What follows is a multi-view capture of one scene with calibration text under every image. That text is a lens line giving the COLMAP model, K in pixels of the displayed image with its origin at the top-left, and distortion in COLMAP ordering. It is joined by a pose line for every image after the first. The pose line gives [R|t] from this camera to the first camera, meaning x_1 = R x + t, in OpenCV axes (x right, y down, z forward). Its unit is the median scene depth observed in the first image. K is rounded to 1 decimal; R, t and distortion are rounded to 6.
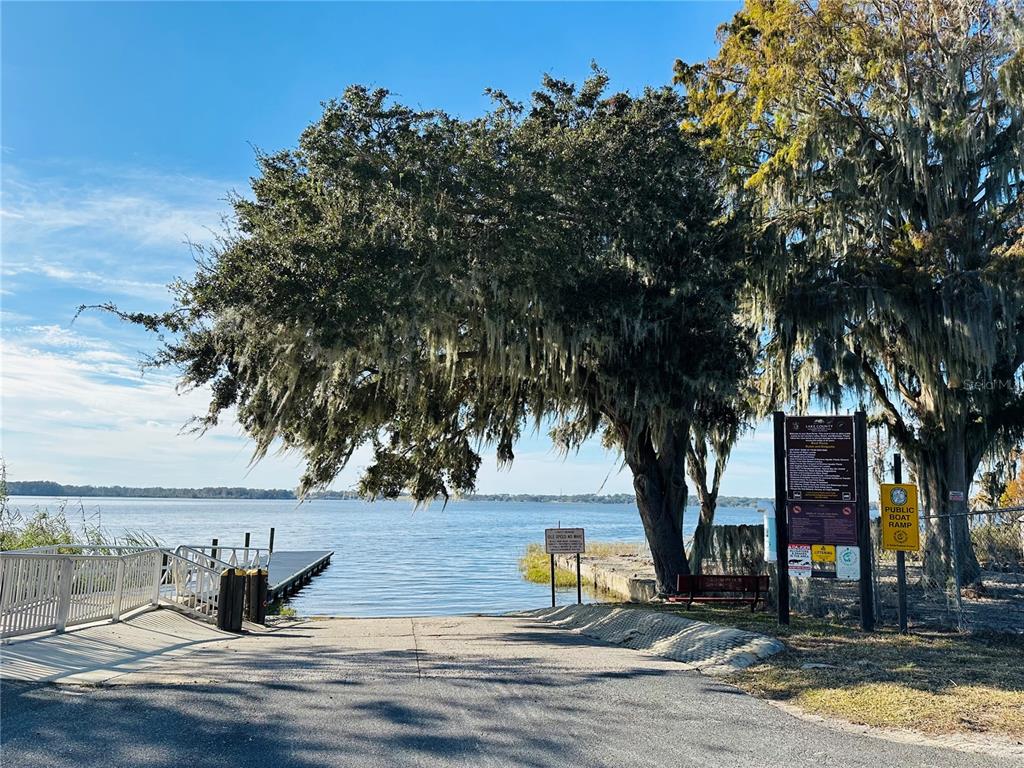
lens RADIAL K [[719.8, 0, 516.9], [0, 719.8, 379.3], [0, 0, 1]] dist [0.112567, -0.155878]
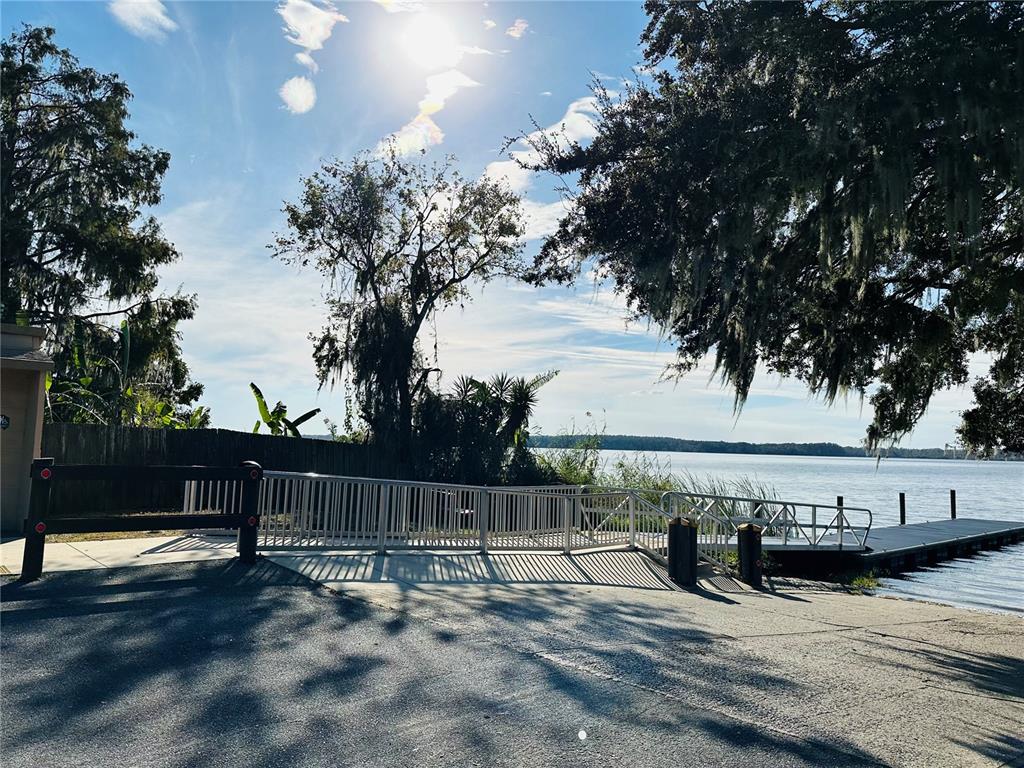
lens RADIAL K [[721.8, 0, 507.2], [0, 721.8, 377.1], [0, 0, 1]] dist [0.121896, -0.197290]
pose [[0.555009, -0.082943, -0.827699, 0.184871], [0.123543, 0.992201, -0.016587, 0.041984], [0.822619, -0.093051, 0.560927, 0.194438]]
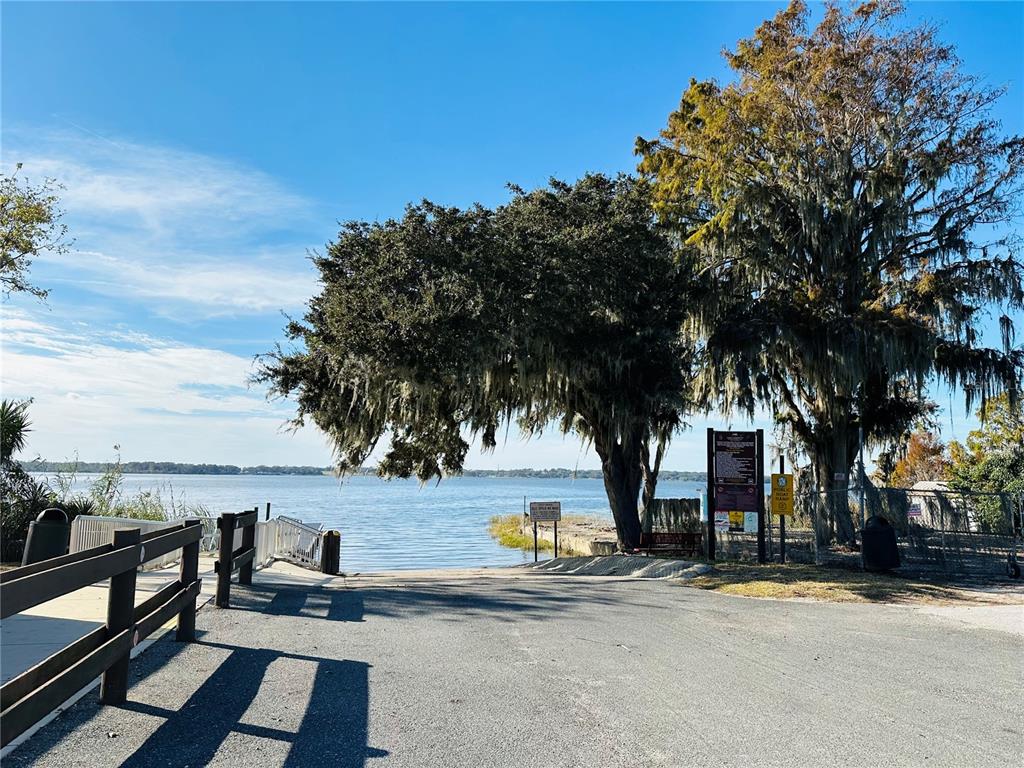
lens RADIAL K [[721.8, 0, 507.2], [0, 721.8, 377.1], [0, 0, 1]] dist [0.121896, -0.197290]
pose [[0.997223, 0.009173, 0.073908, -0.101076], [-0.011528, 0.999437, 0.031505, -0.055801], [-0.073577, -0.032270, 0.996767, -0.273500]]
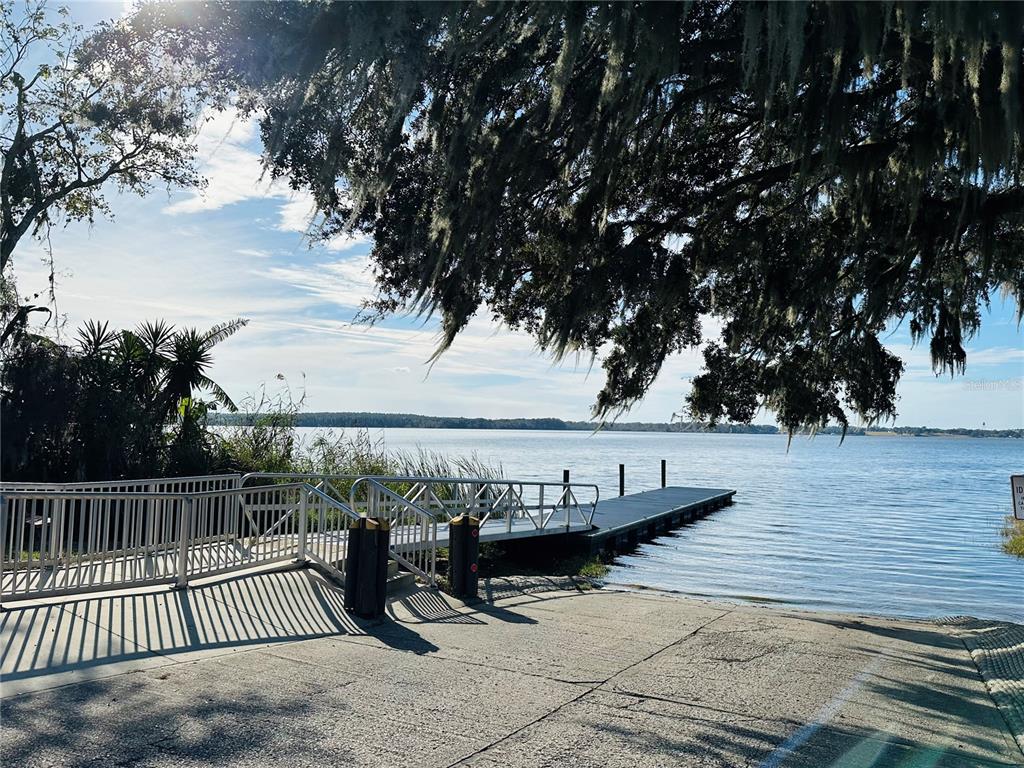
lens RADIAL K [[719.8, 0, 516.9], [0, 719.8, 379.3], [0, 0, 1]] dist [0.112567, -0.155878]
pose [[0.813966, -0.044487, -0.579206, 0.063233], [0.095258, 0.993788, 0.057538, 0.072648], [0.573048, -0.102008, 0.813148, 0.366914]]
